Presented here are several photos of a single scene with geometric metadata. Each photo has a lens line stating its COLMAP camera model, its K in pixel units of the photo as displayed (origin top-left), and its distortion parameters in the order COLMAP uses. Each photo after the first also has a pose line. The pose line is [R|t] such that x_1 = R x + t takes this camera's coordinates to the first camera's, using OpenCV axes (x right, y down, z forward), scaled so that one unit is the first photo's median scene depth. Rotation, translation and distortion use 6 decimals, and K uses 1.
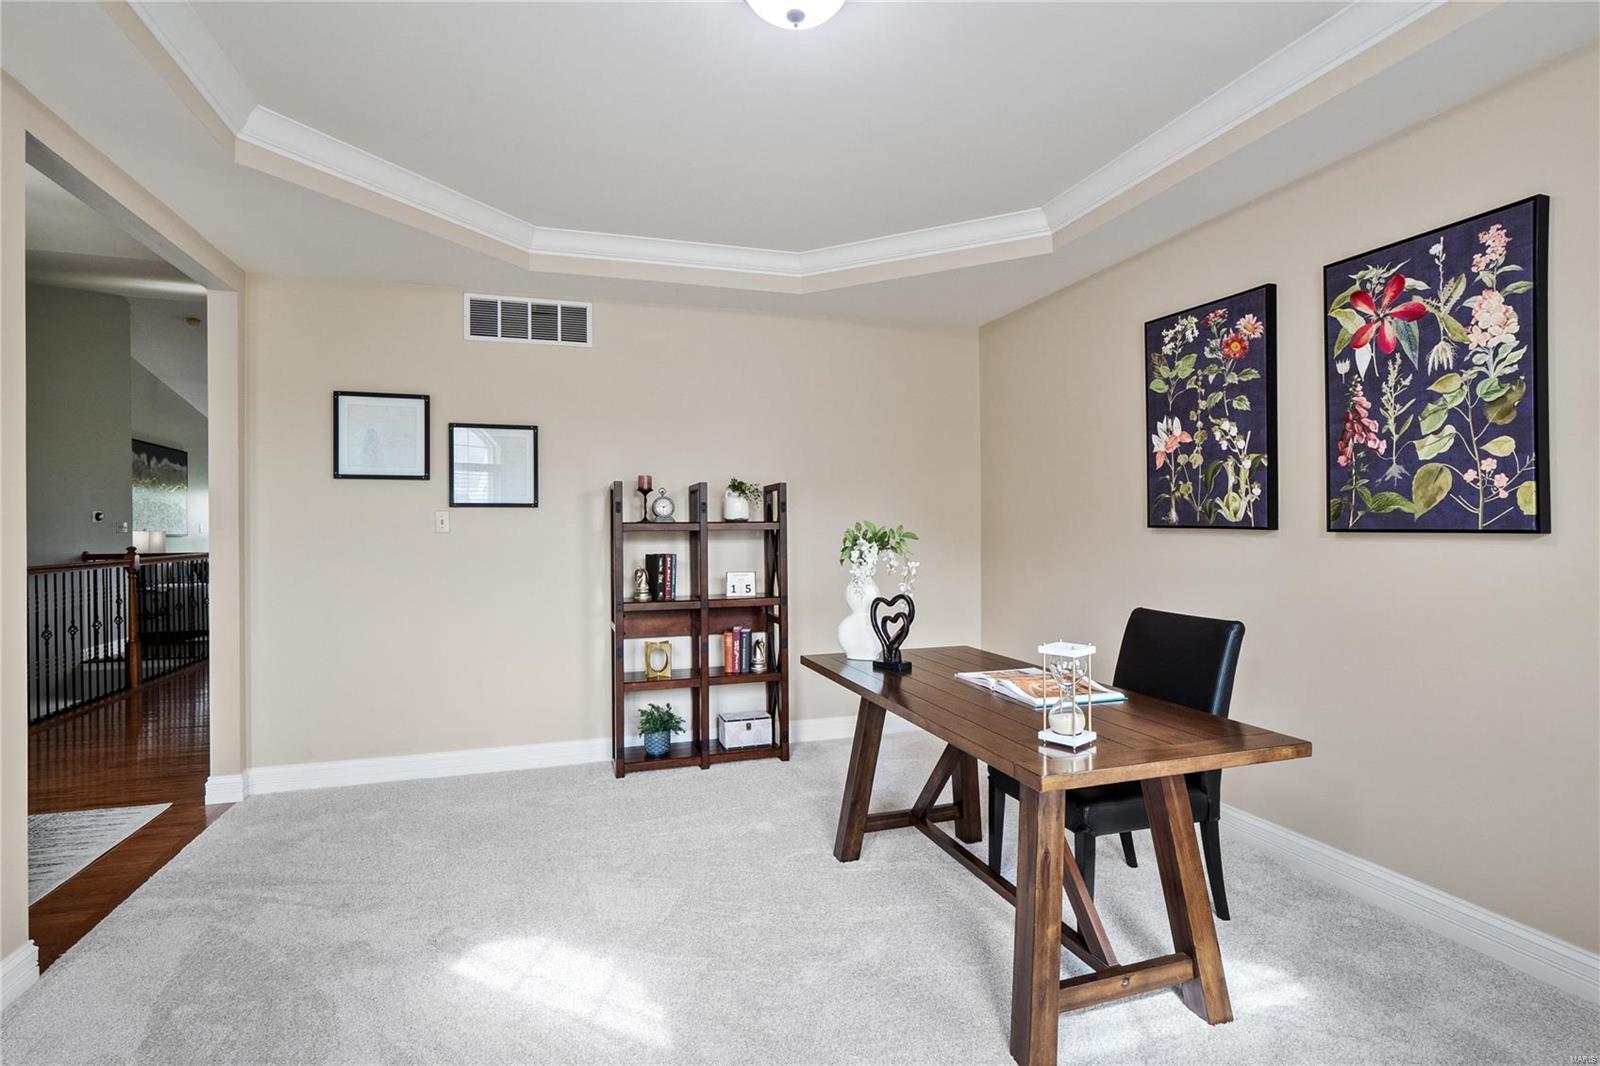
lens RADIAL K [[813.8, 0, 806.4], [0, 813.8, 532.4], [0, 0, 1]] dist [-0.006809, -0.001003]
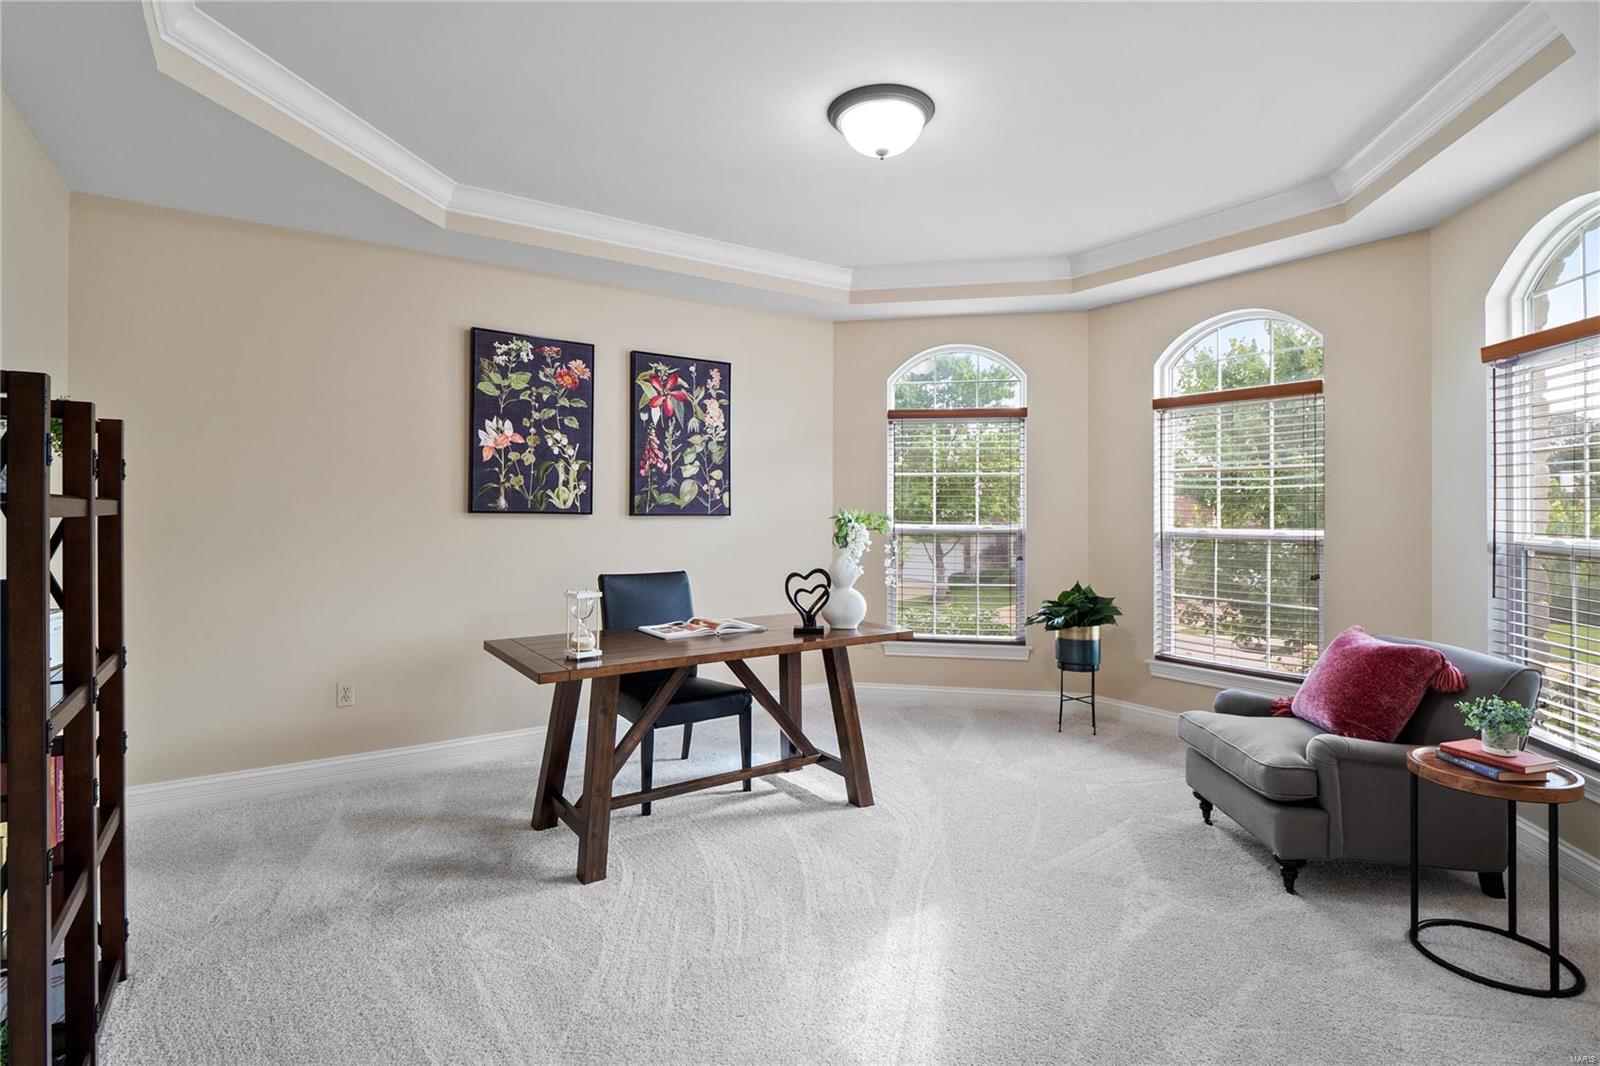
lens RADIAL K [[813.8, 0, 803.6], [0, 813.8, 520.0], [0, 0, 1]] dist [-0.006809, -0.001003]
pose [[-0.323753, -0.000924, 0.946141, -0.986060], [0.009066, 0.999951, 0.004079, 0.004373], [-0.946098, 0.009898, -0.323728, 1.191394]]
